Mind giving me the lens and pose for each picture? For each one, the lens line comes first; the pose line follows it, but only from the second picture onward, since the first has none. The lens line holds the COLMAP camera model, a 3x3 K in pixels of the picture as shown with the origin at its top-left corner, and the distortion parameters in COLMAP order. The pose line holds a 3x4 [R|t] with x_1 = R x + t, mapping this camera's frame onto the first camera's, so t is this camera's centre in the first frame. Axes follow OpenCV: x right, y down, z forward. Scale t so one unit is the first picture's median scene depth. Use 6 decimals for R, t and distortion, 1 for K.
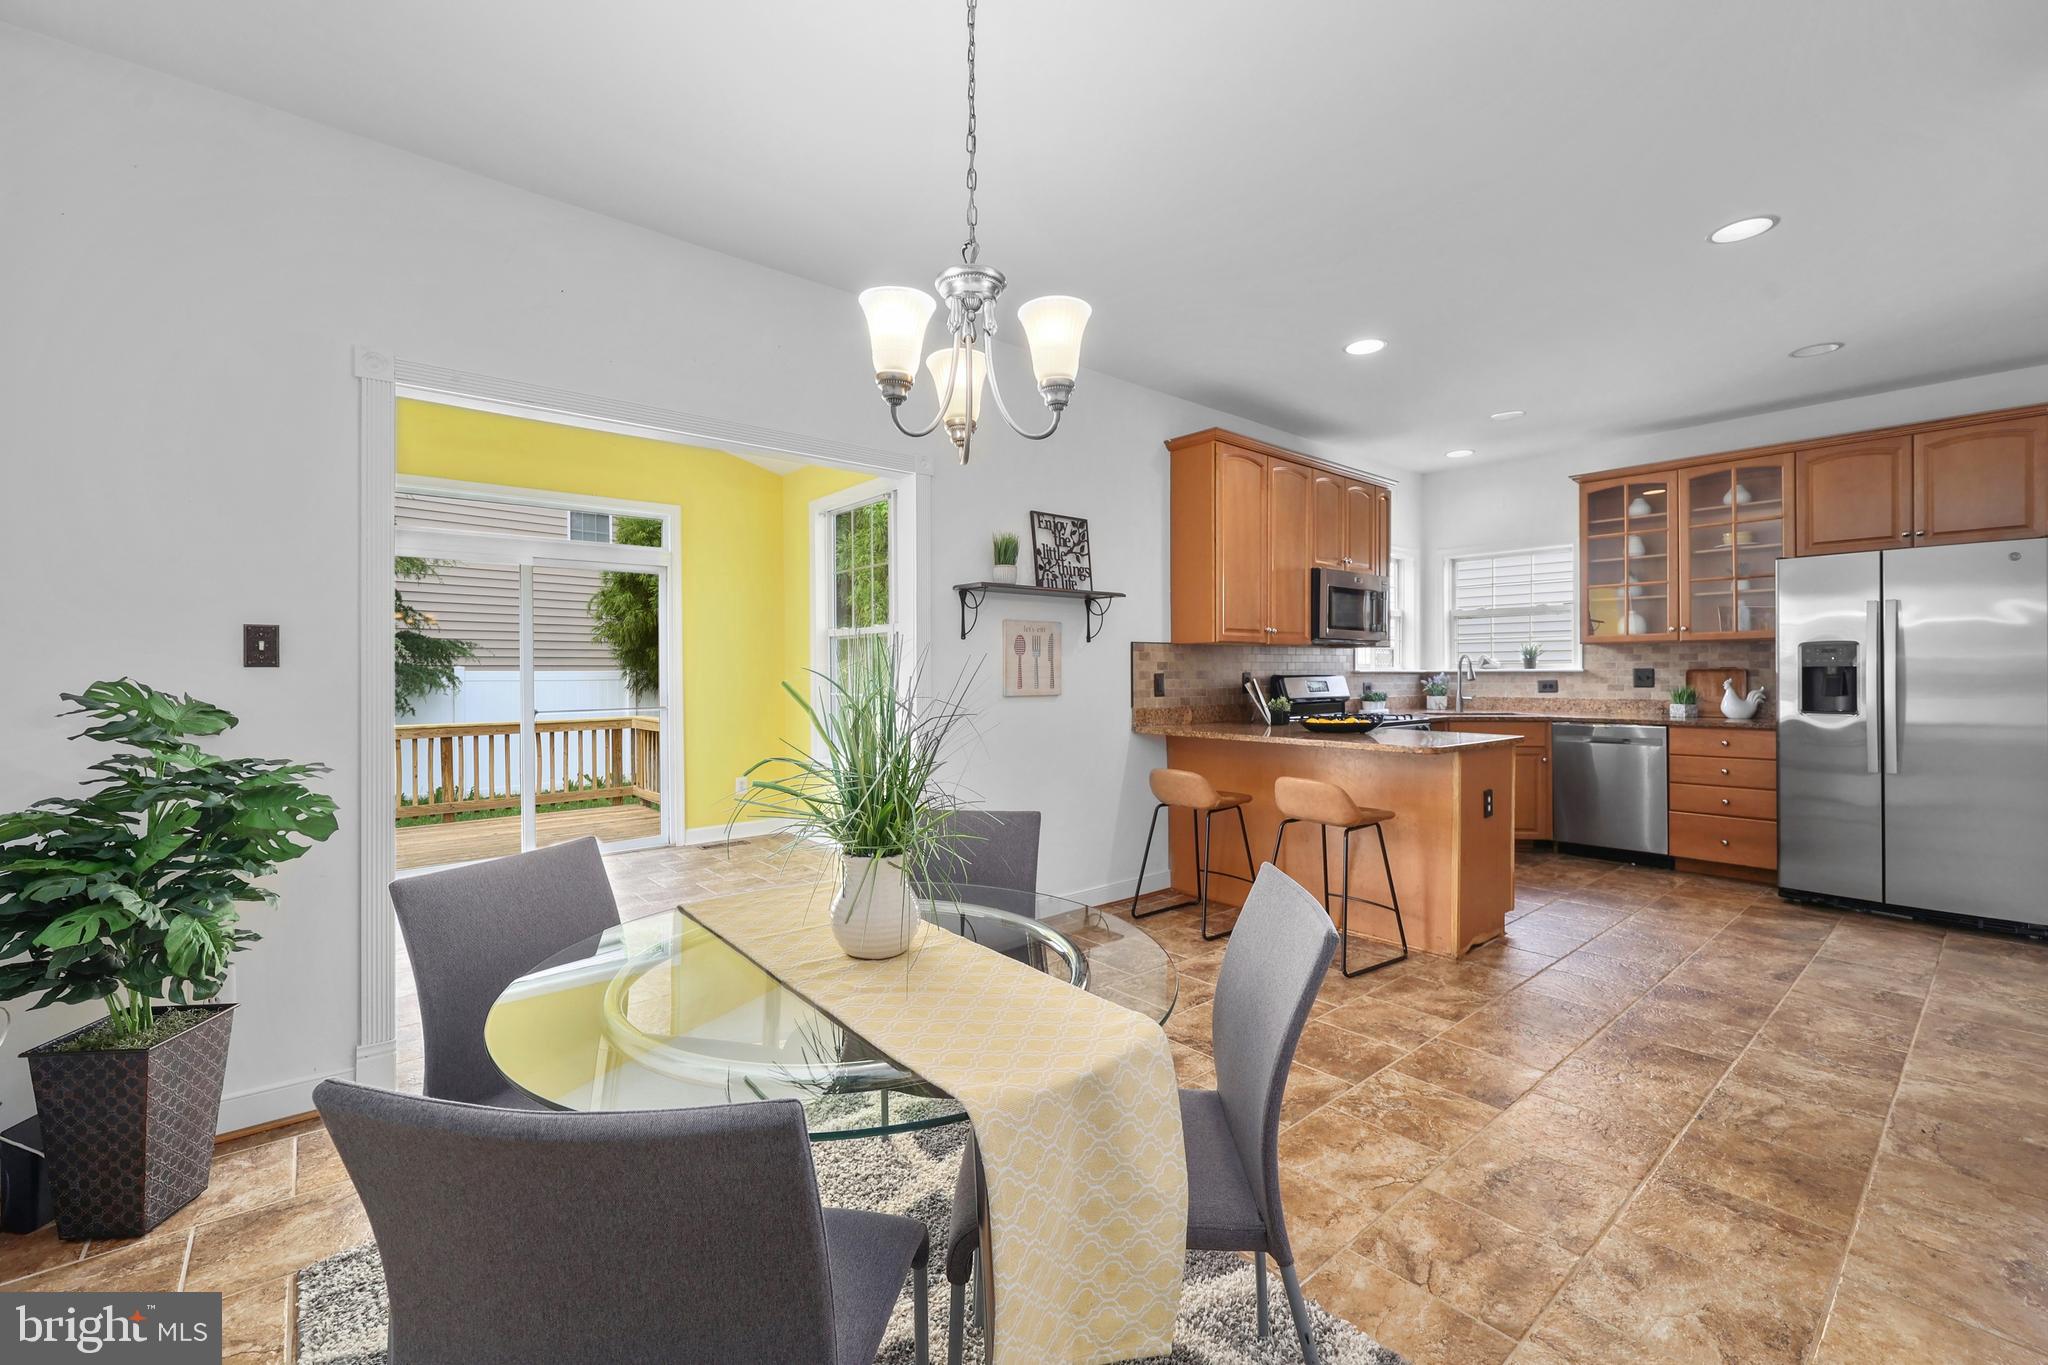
lens RADIAL K [[843.7, 0, 1031.2], [0, 843.7, 670.0], [0, 0, 1]] dist [0.002283, 0.001519]
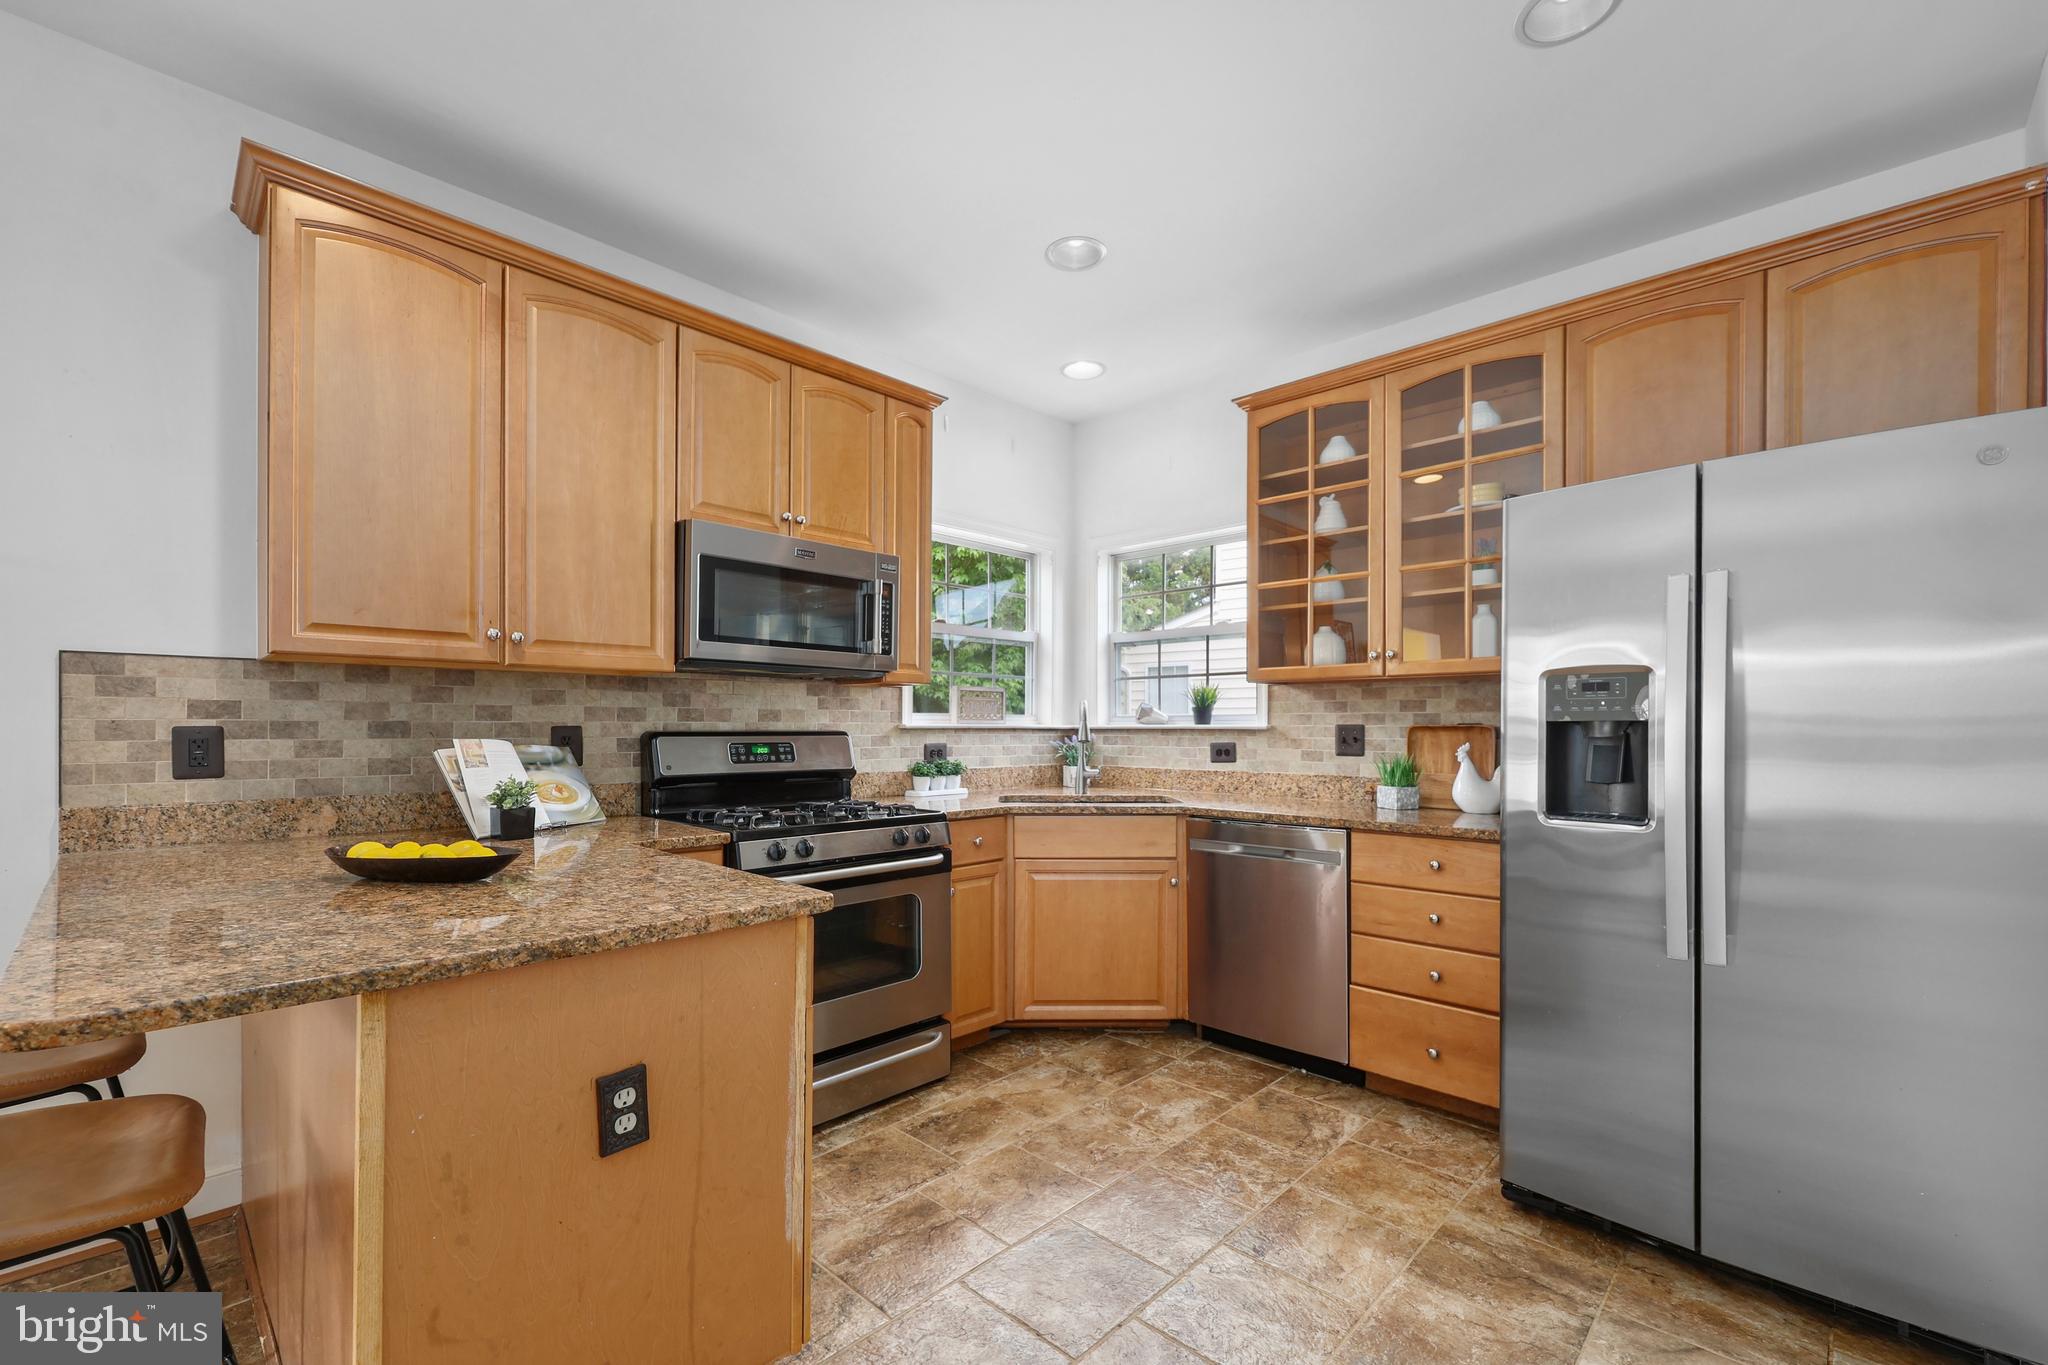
lens RADIAL K [[843.7, 0, 1018.5], [0, 843.7, 727.2], [0, 0, 1]] dist [0.002283, 0.001519]
pose [[0.996402, 0.007527, 0.084420, 0.473598], [-0.007723, 0.999968, 0.001989, 0.000833], [-0.084402, -0.002634, 0.996428, 0.455017]]
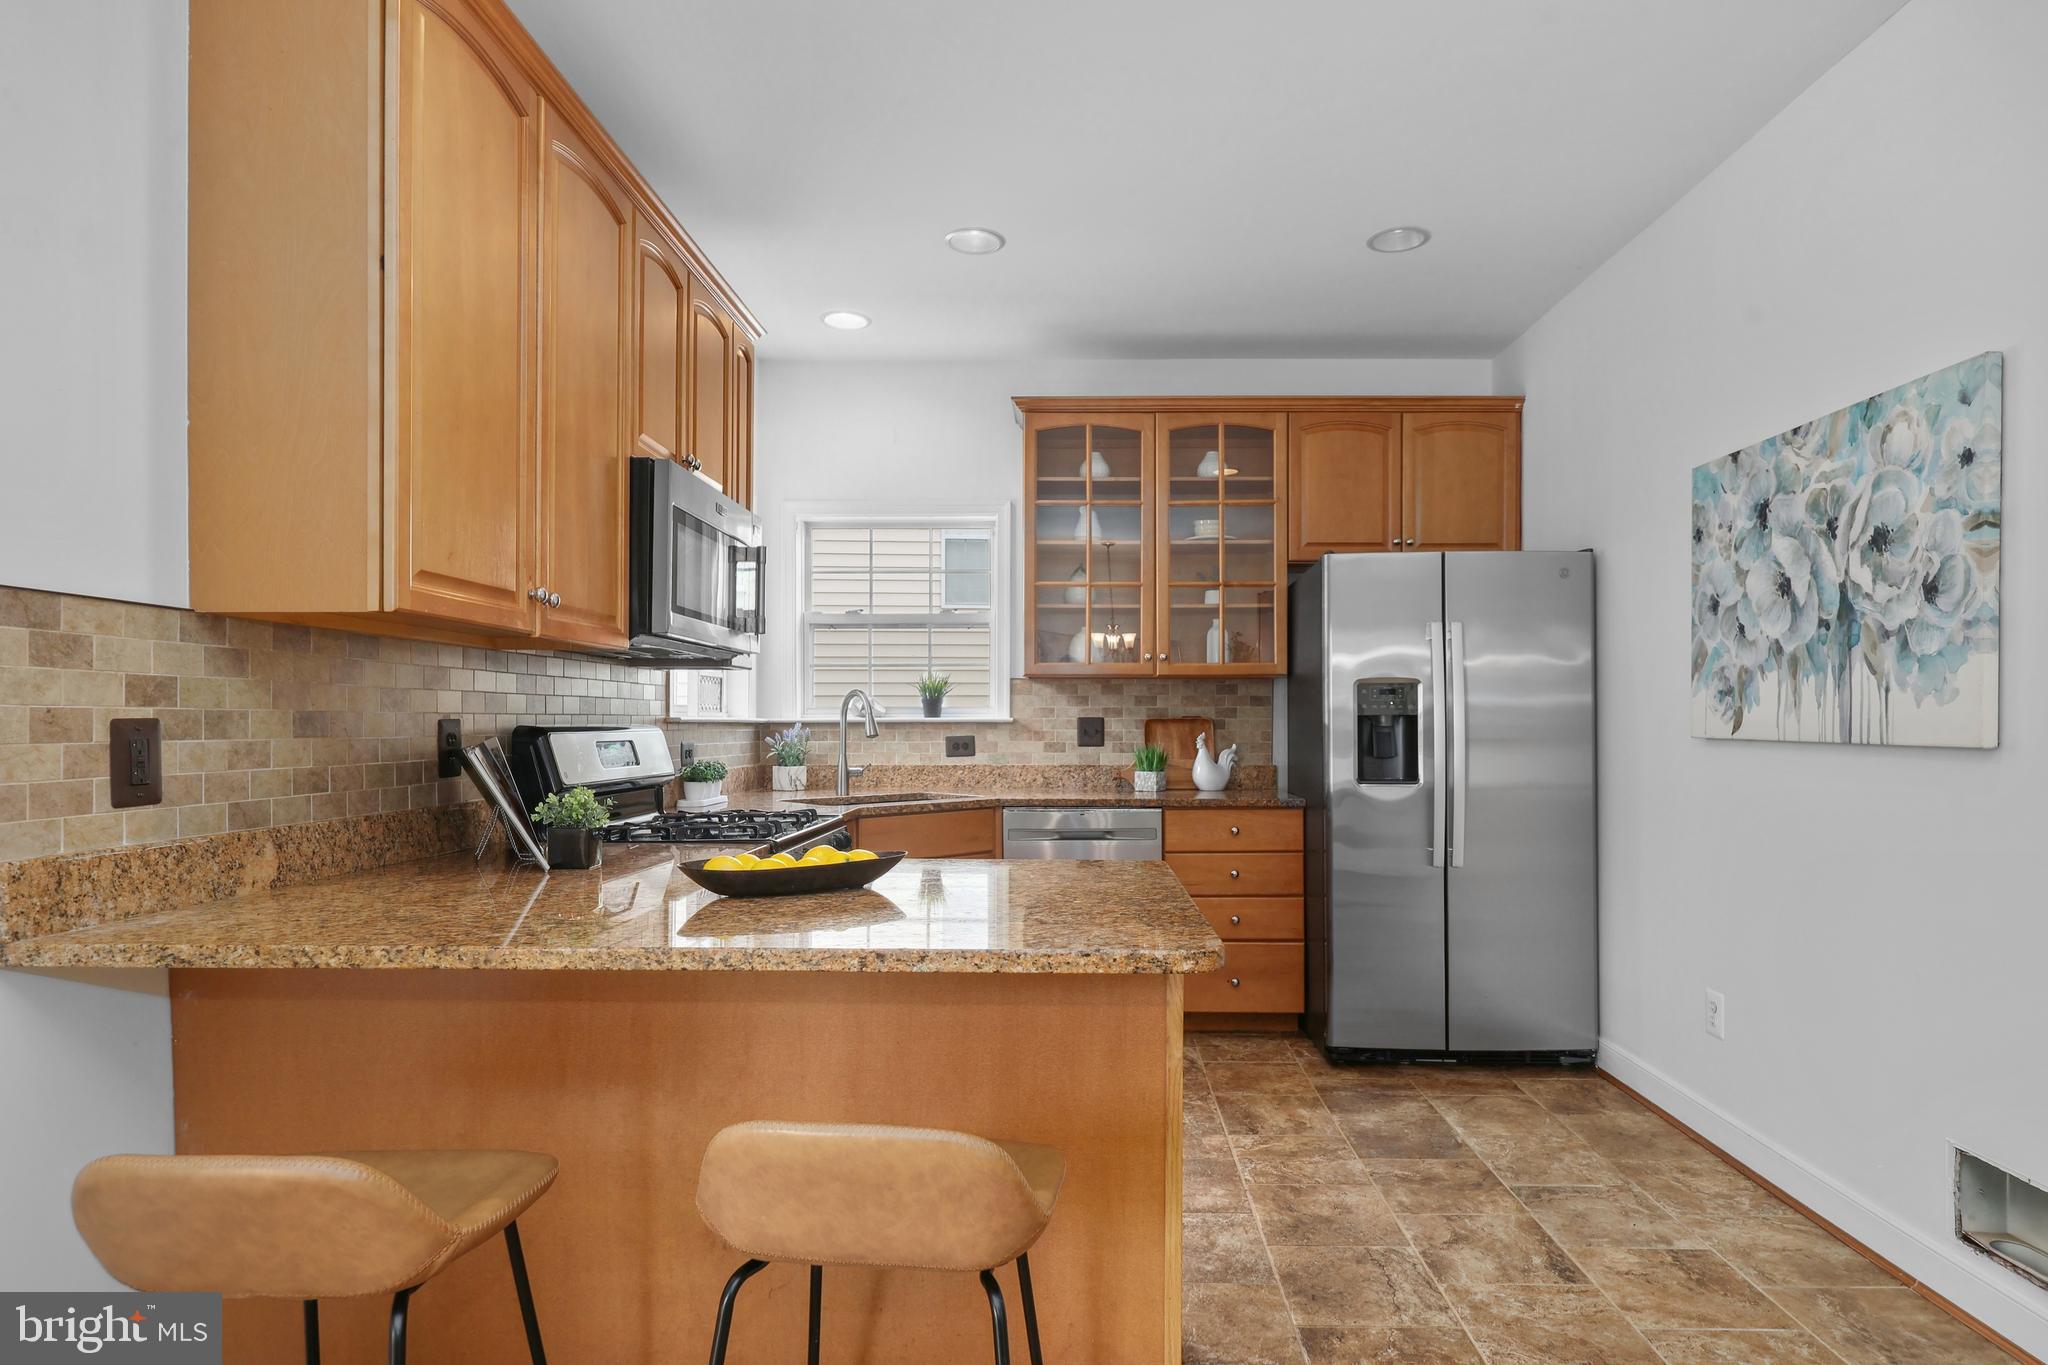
lens RADIAL K [[1109.9, 0, 1045.2], [0, 1109.9, 727.9], [0, 0, 1]] dist [0.002750, -0.000379]
pose [[0.677222, 0.001275, 0.735777, 0.076759], [-0.004489, 0.999987, 0.002398, 0.004672], [-0.735765, -0.004927, 0.677219, 0.481363]]
